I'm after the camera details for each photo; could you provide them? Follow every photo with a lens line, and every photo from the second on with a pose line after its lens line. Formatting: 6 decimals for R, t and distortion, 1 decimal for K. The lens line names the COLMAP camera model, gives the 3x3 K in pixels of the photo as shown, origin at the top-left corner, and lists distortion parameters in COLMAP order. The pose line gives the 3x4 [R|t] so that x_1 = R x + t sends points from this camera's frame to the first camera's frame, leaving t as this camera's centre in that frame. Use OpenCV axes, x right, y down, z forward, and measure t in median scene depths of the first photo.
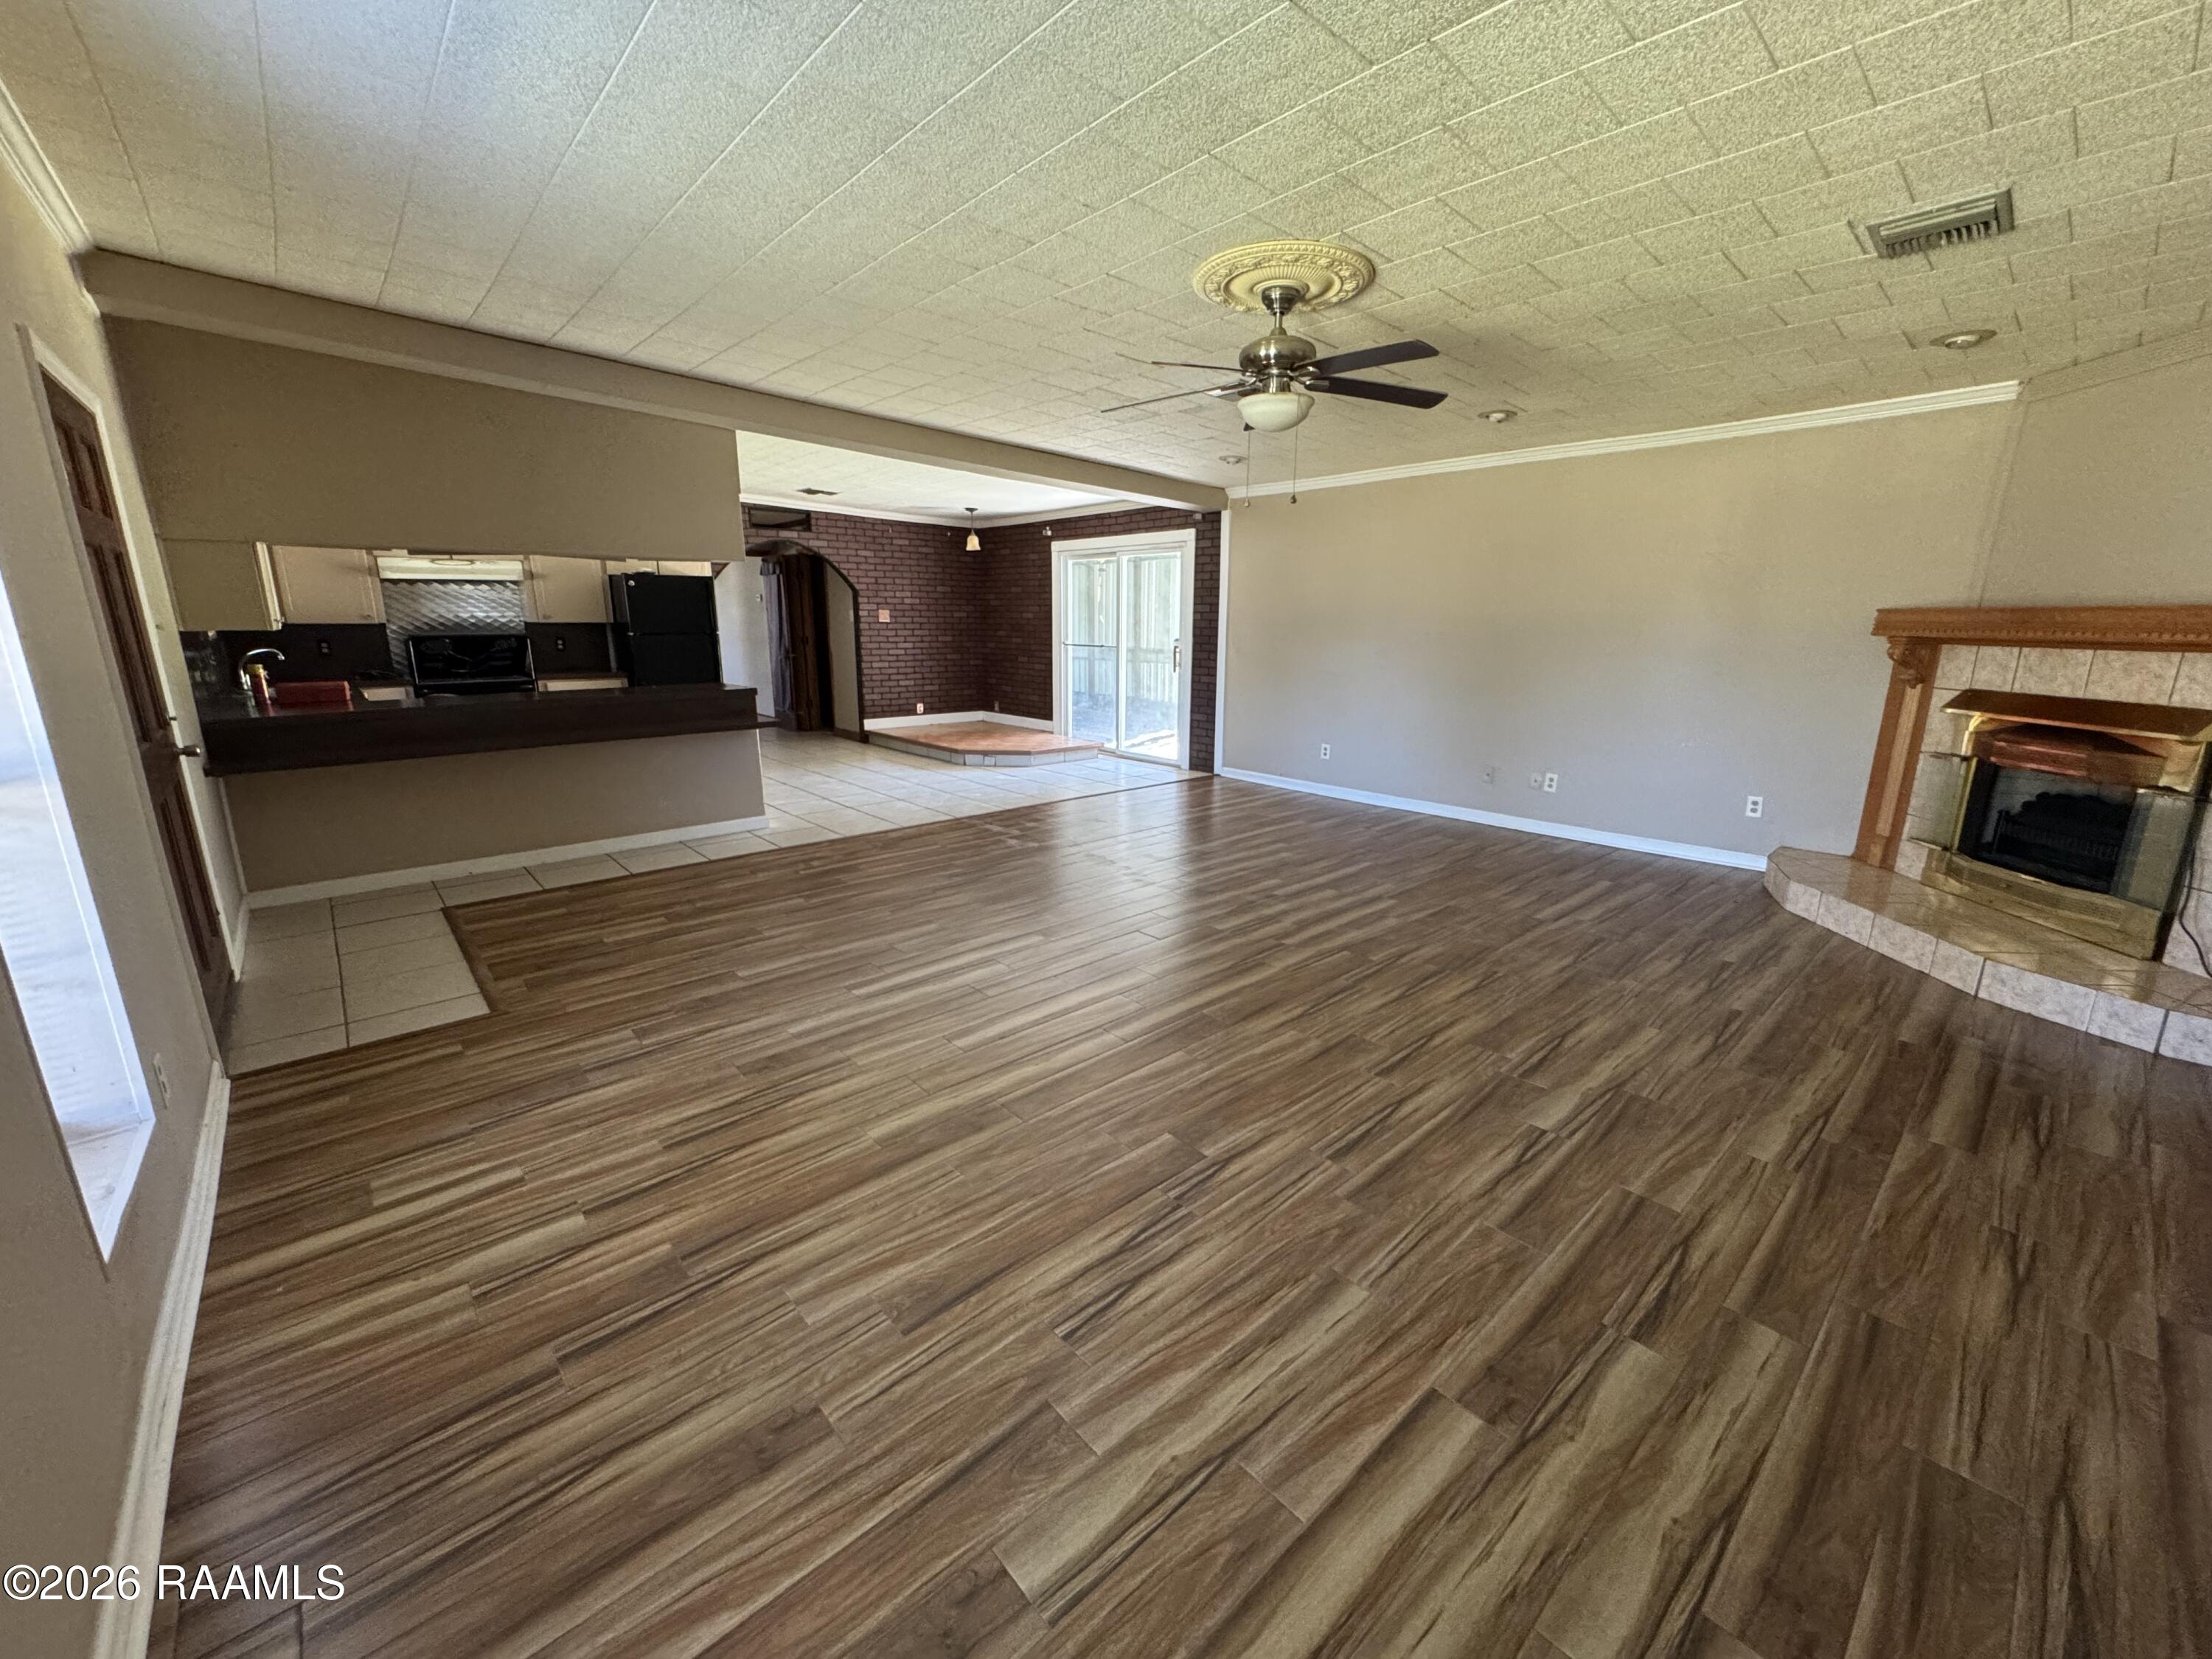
lens RADIAL K [[881.8, 0, 1104.6], [0, 881.8, 828.5], [0, 0, 1]] dist [-0.002698, 0.000539]
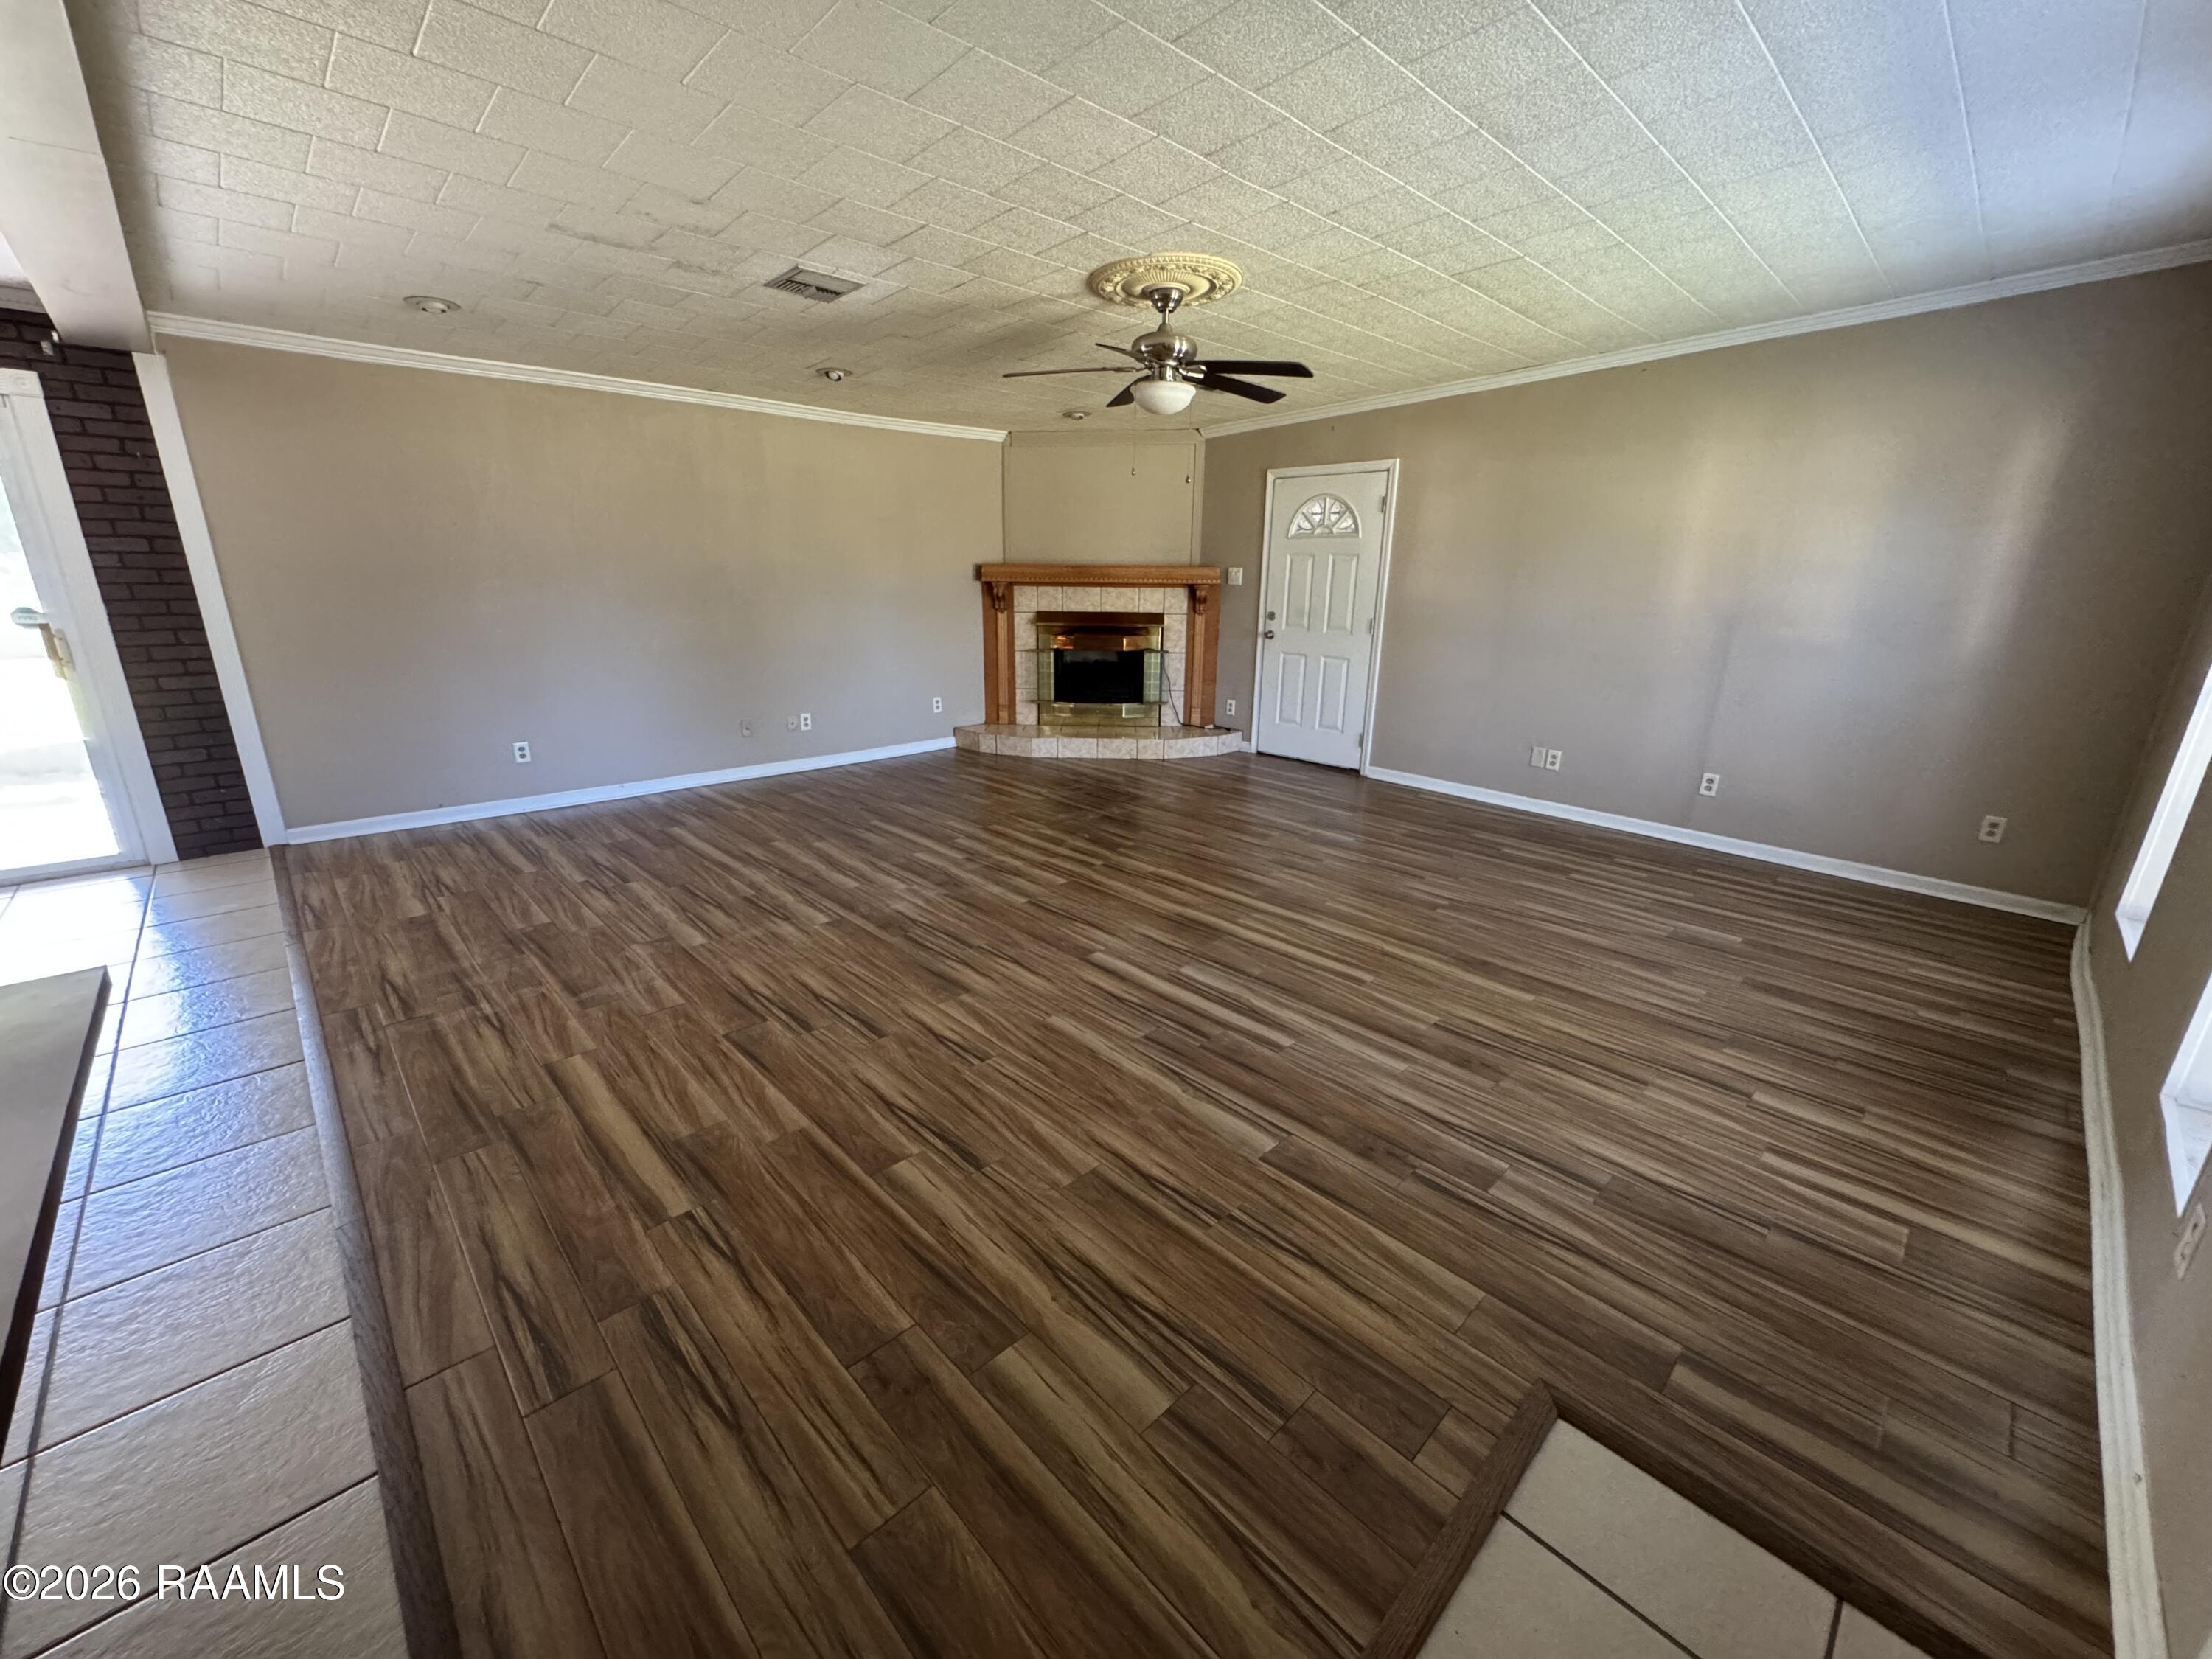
lens RADIAL K [[881.8, 0, 1104.7], [0, 881.8, 825.1], [0, 0, 1]] dist [-0.002698, 0.000539]
pose [[-0.040261, -0.282873, 0.958312, -0.670766], [0.219476, 0.933163, 0.284670, -0.184461], [-0.974787, 0.221788, 0.024513, 0.732320]]
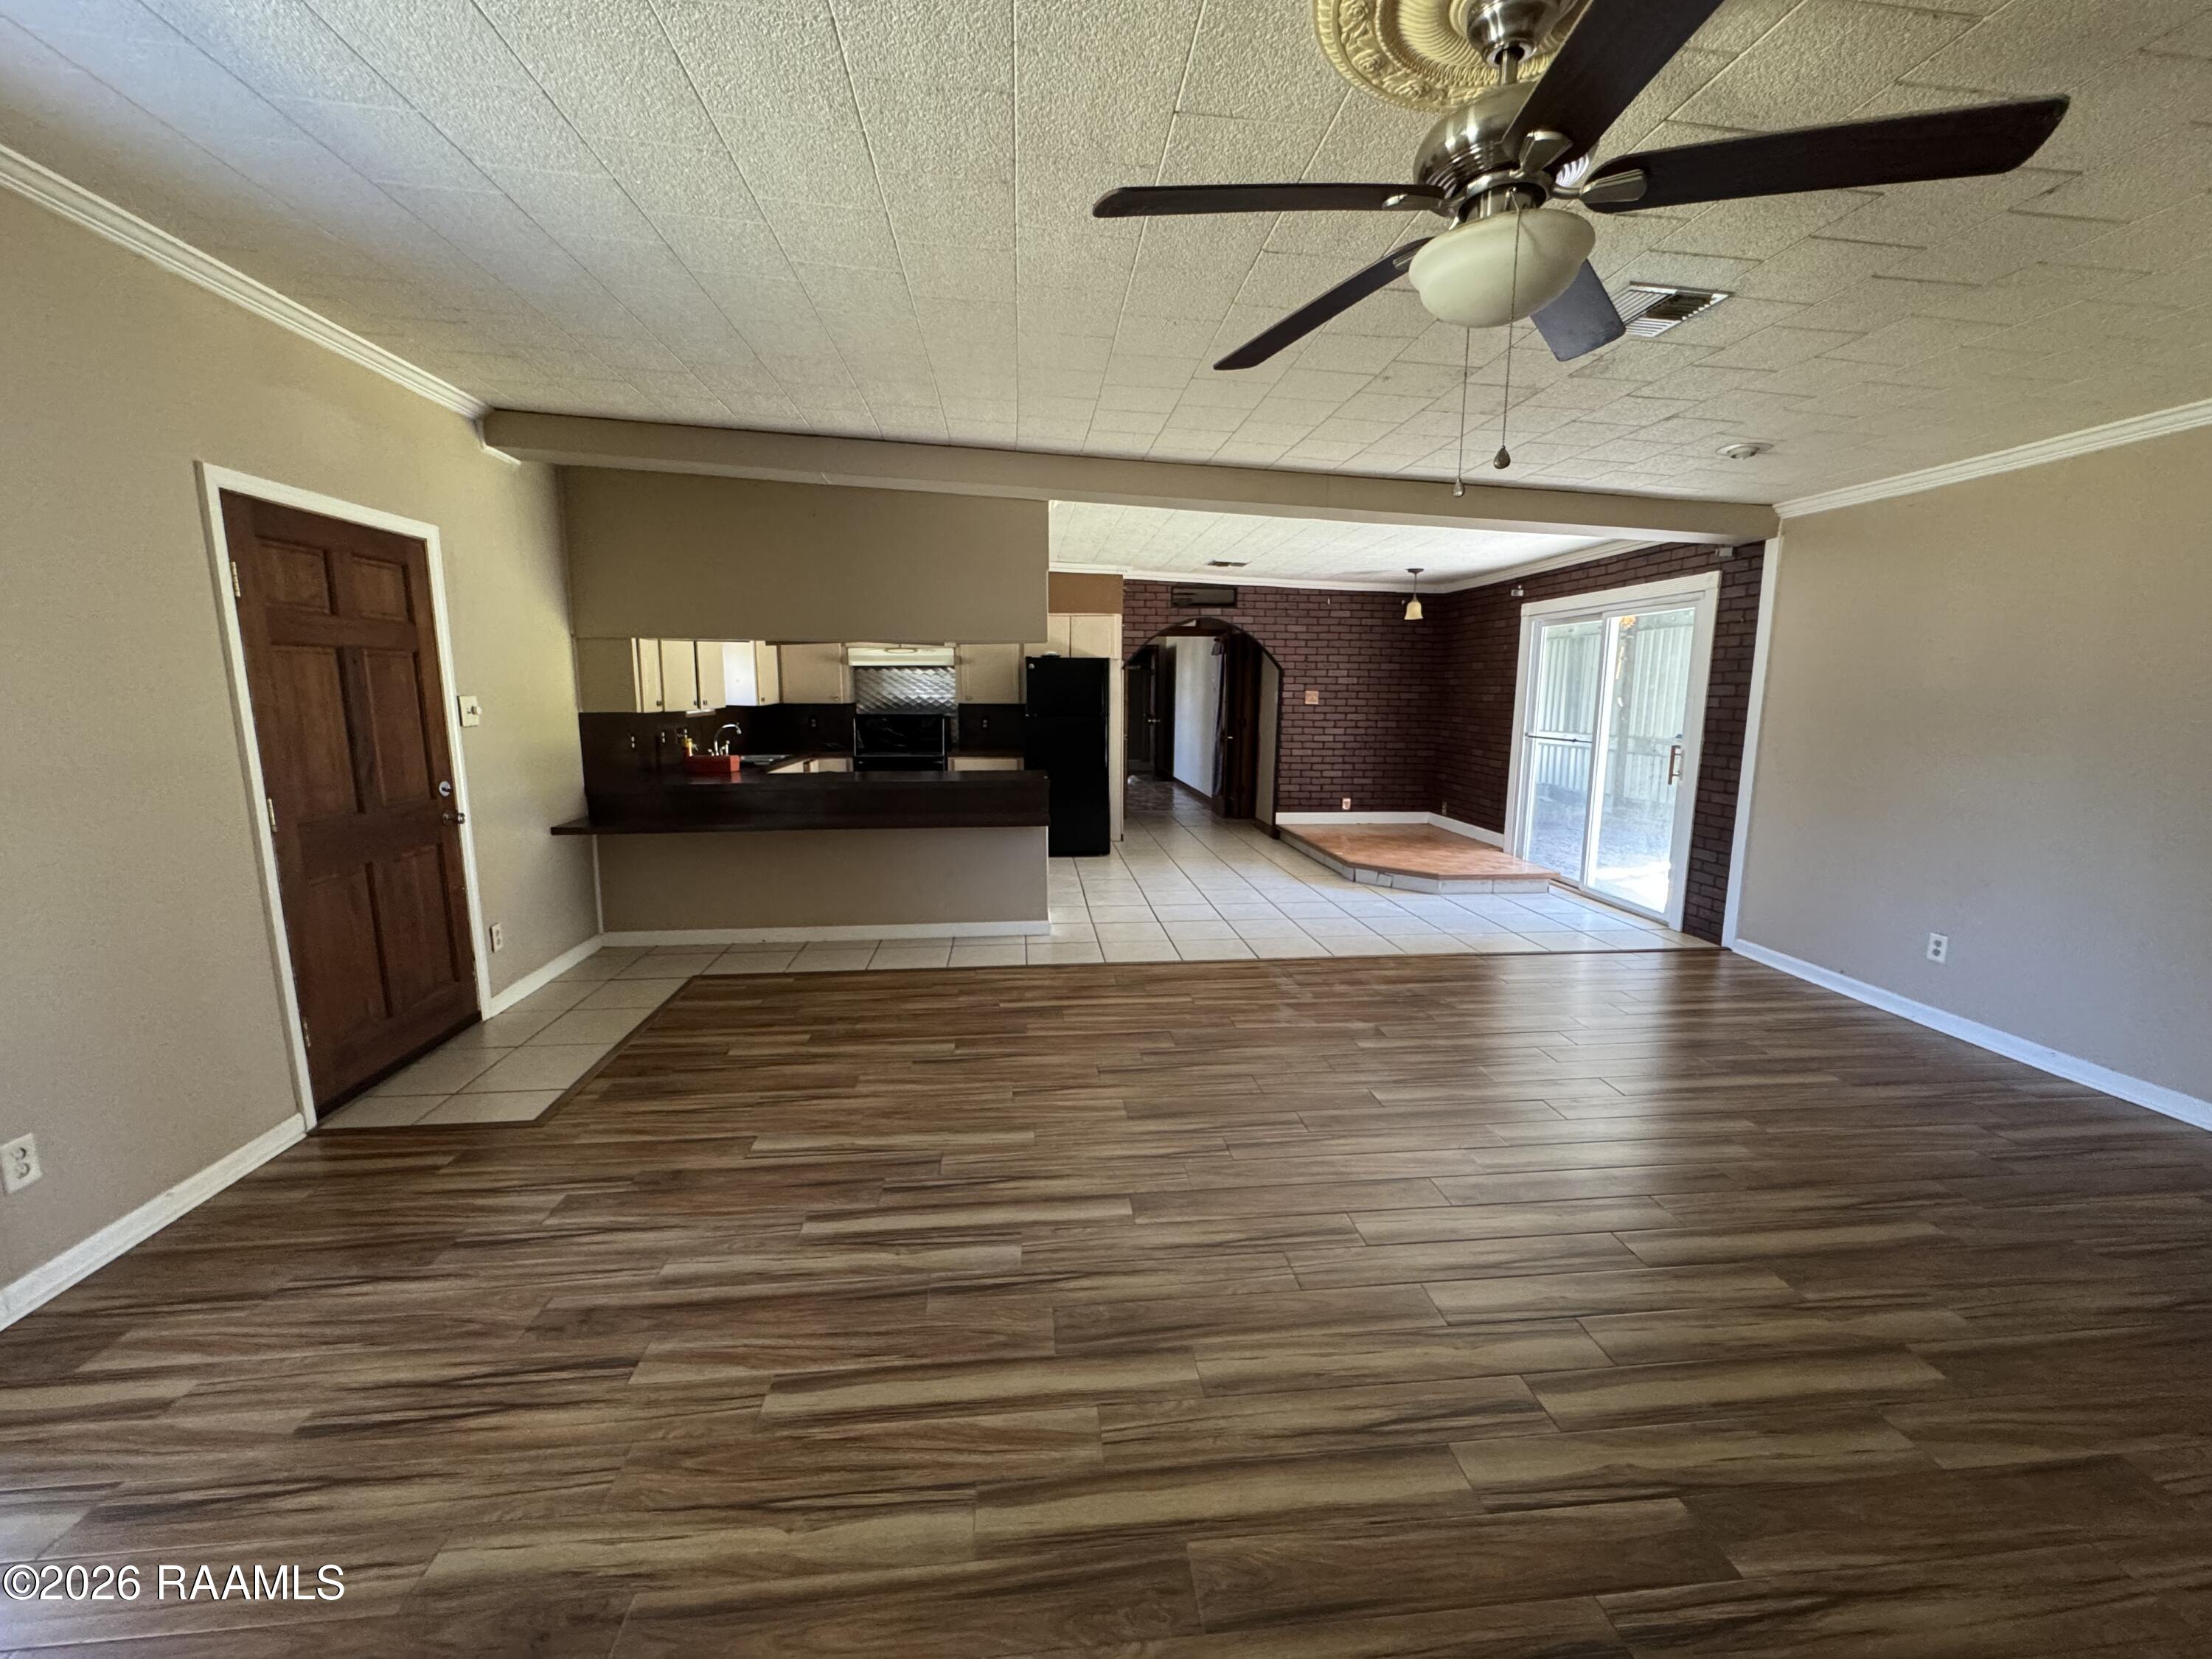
lens RADIAL K [[881.8, 0, 1103.8], [0, 881.8, 829.2], [0, 0, 1]] dist [-0.002698, 0.000539]
pose [[0.808047, 0.091433, -0.581980, 0.198639], [-0.139408, 0.989502, -0.038102, -0.093310], [0.572386, 0.111920, 0.812310, 0.346438]]
